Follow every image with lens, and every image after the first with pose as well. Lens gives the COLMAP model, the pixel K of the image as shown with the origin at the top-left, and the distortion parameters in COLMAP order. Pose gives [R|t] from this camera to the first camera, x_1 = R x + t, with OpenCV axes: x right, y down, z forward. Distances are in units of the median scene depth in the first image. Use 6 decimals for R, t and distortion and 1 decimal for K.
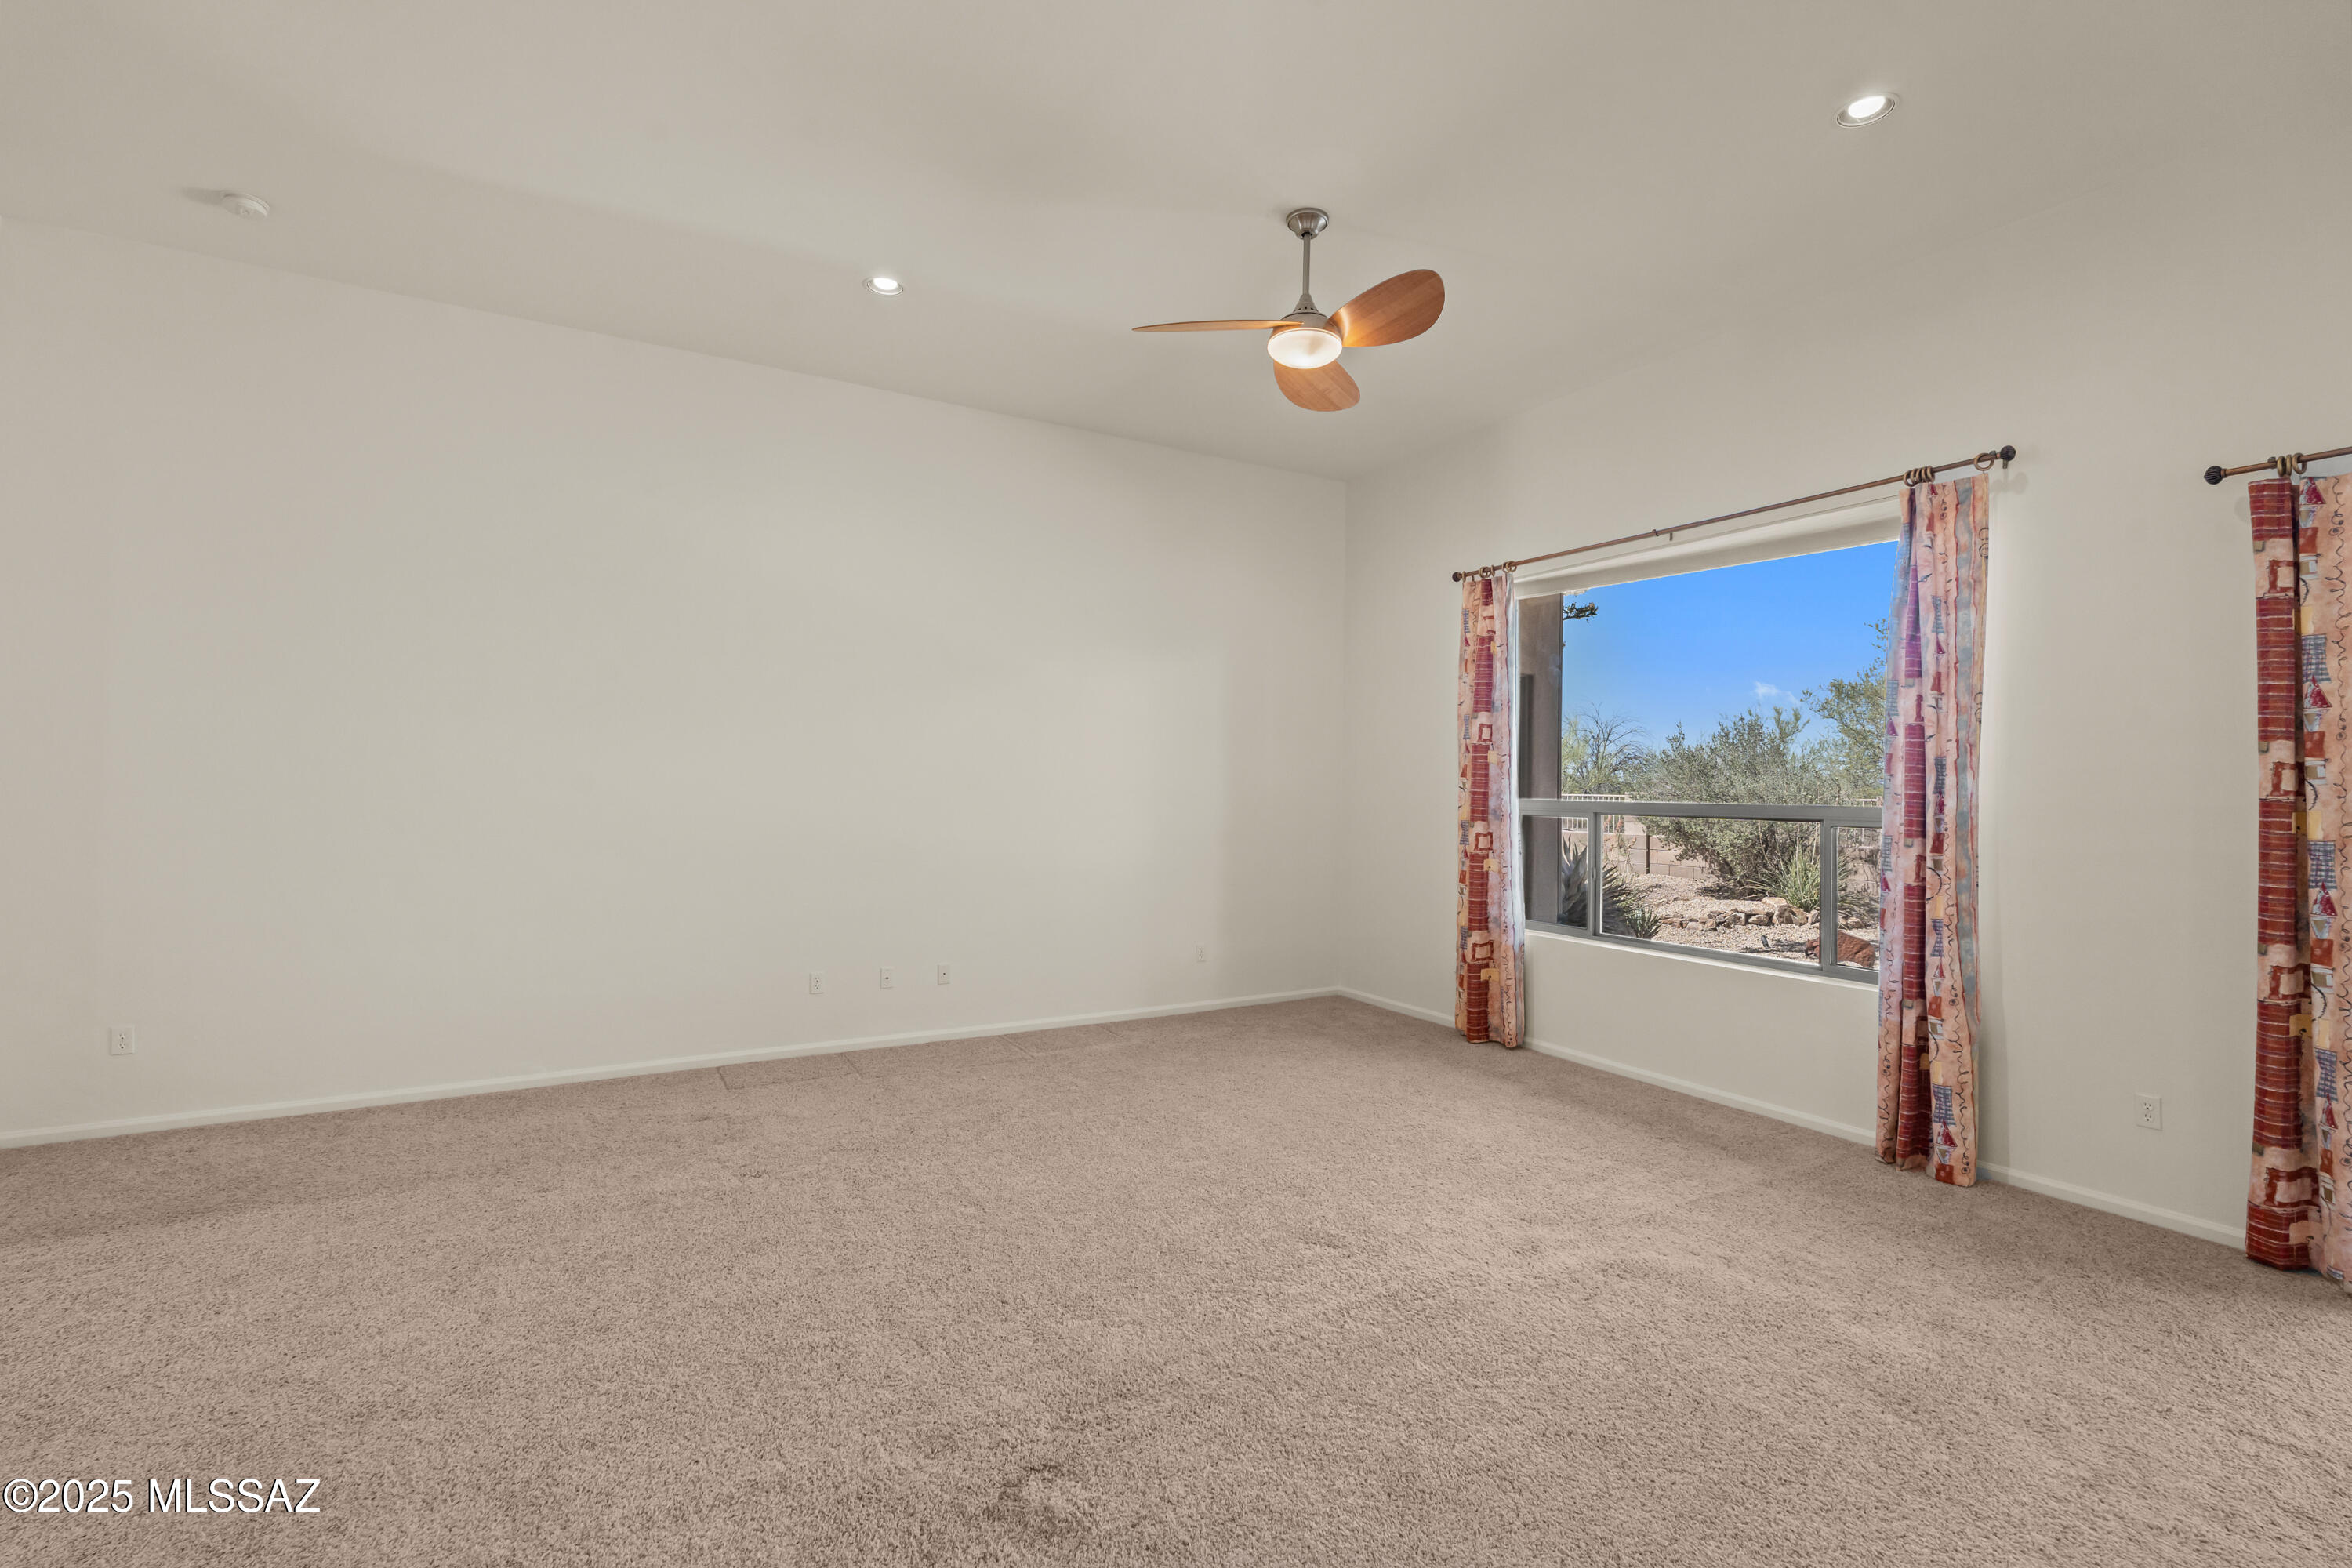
lens RADIAL K [[1046.8, 0, 1170.1], [0, 1046.8, 762.5], [0, 0, 1]] dist [-0.002128, 0.000706]
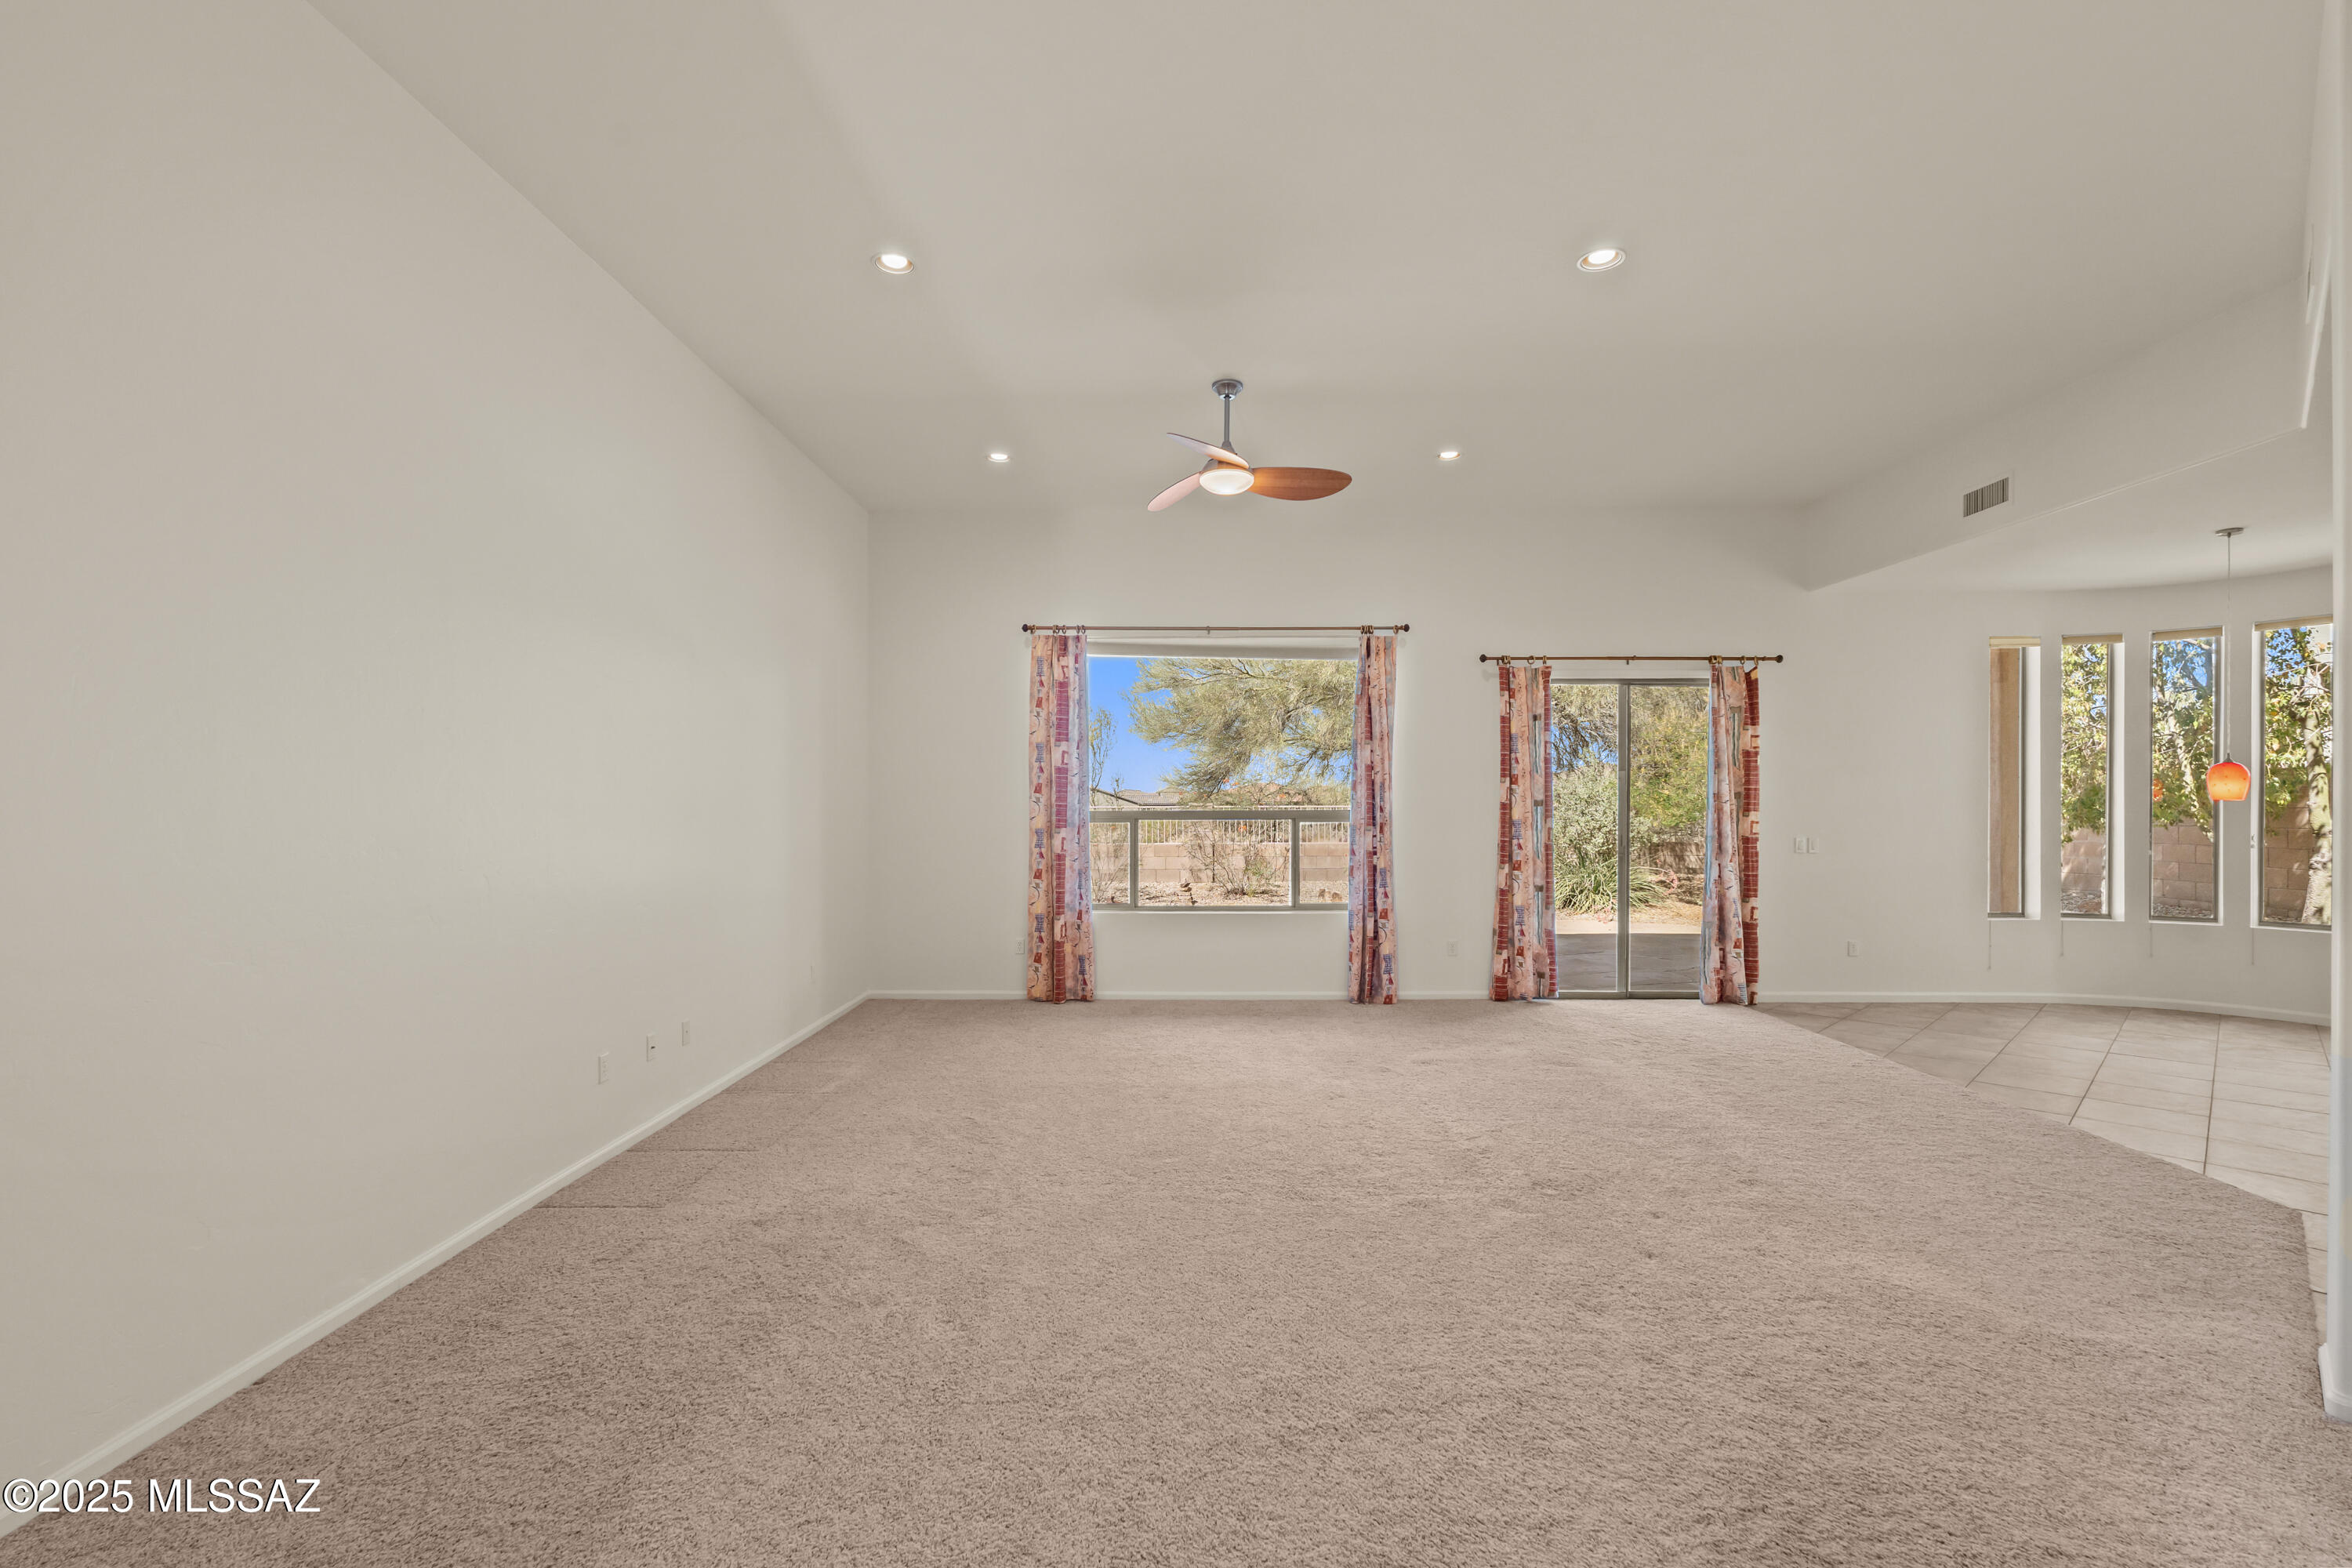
lens RADIAL K [[1046.8, 0, 1189.0], [0, 1046.8, 802.7], [0, 0, 1]] dist [-0.002128, 0.000706]
pose [[0.507715, -0.014709, 0.861399, -1.068513], [-0.012044, 0.999635, 0.024168, -0.010329], [-0.861441, -0.022645, 0.507353, 0.338093]]
